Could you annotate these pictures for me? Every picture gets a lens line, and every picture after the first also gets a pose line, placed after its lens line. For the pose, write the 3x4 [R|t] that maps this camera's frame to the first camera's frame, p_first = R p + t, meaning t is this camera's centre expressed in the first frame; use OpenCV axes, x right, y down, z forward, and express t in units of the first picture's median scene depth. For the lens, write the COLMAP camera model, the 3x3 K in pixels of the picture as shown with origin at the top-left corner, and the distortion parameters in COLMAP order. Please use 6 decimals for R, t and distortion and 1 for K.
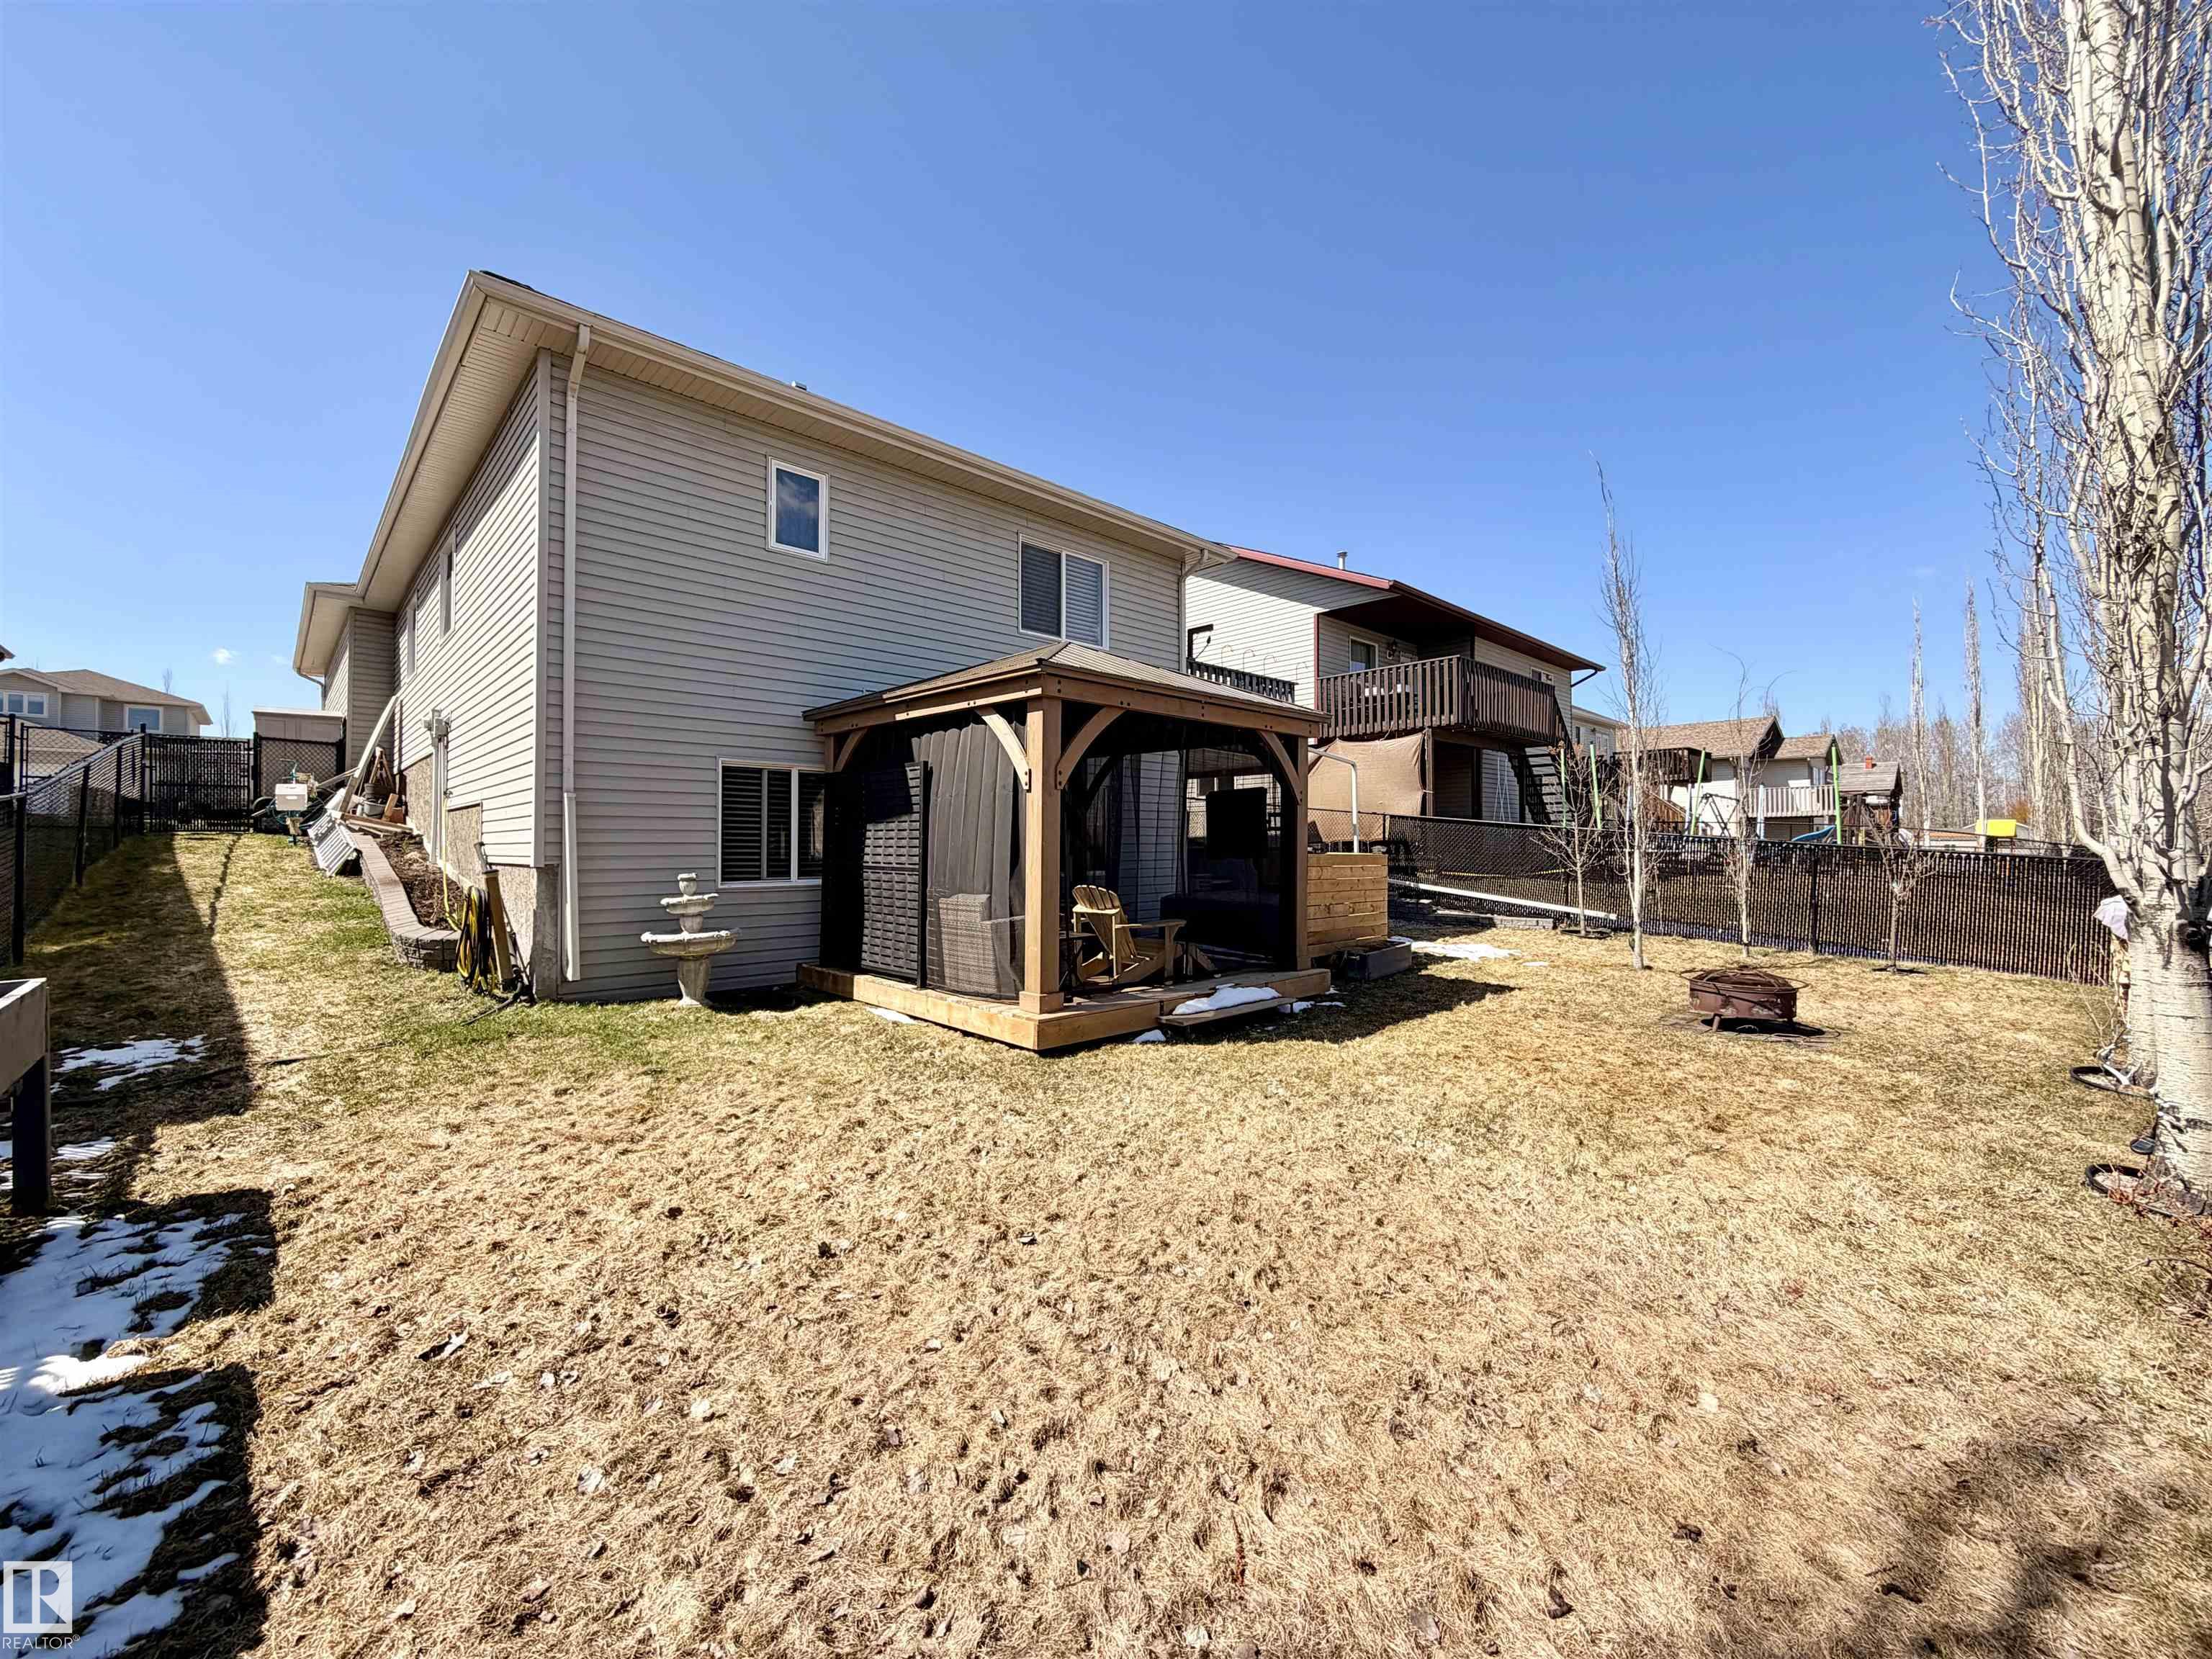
lens RADIAL K [[884.6, 0, 1103.9], [0, 884.6, 826.7], [0, 0, 1]] dist [-0.000710, 0.000682]
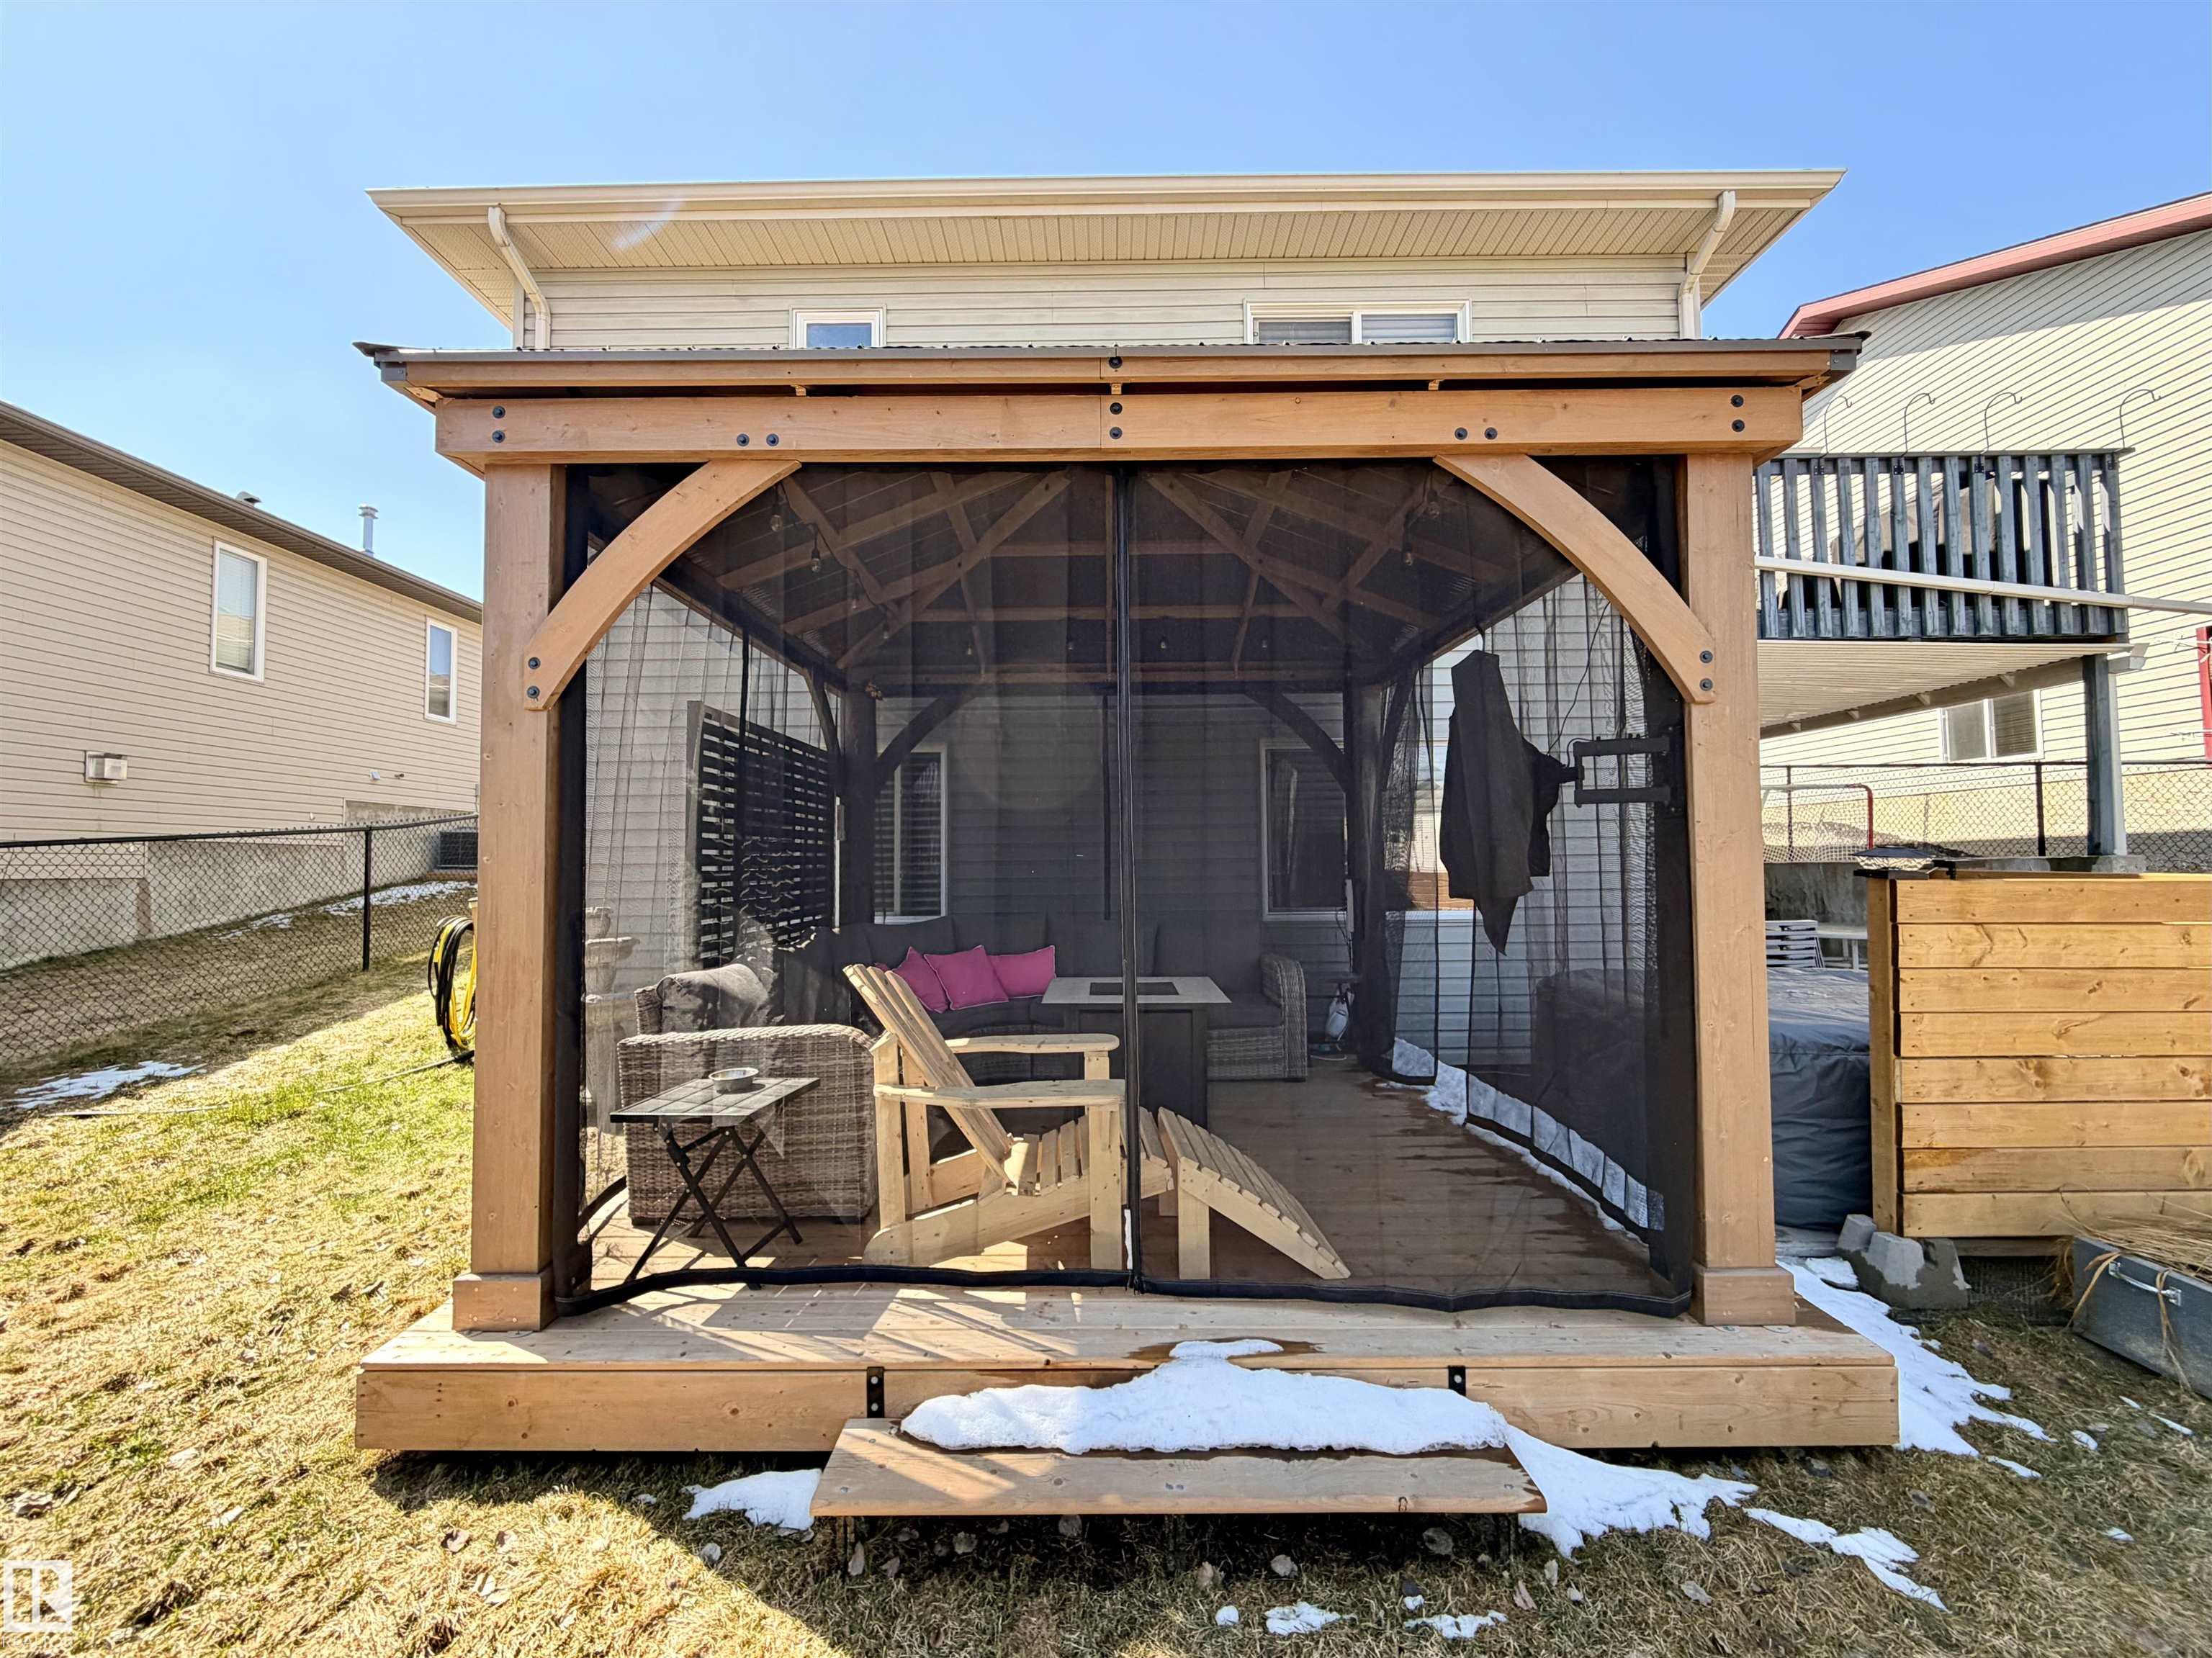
lens RADIAL K [[884.5, 0, 1108.8], [0, 884.5, 826.5], [0, 0, 1]] dist [-0.000710, 0.000682]
pose [[0.719341, -0.037936, -0.693621, 0.359436], [0.027211, 0.999280, -0.026433, 0.021147], [0.694124, 0.000140, 0.719855, 0.877965]]
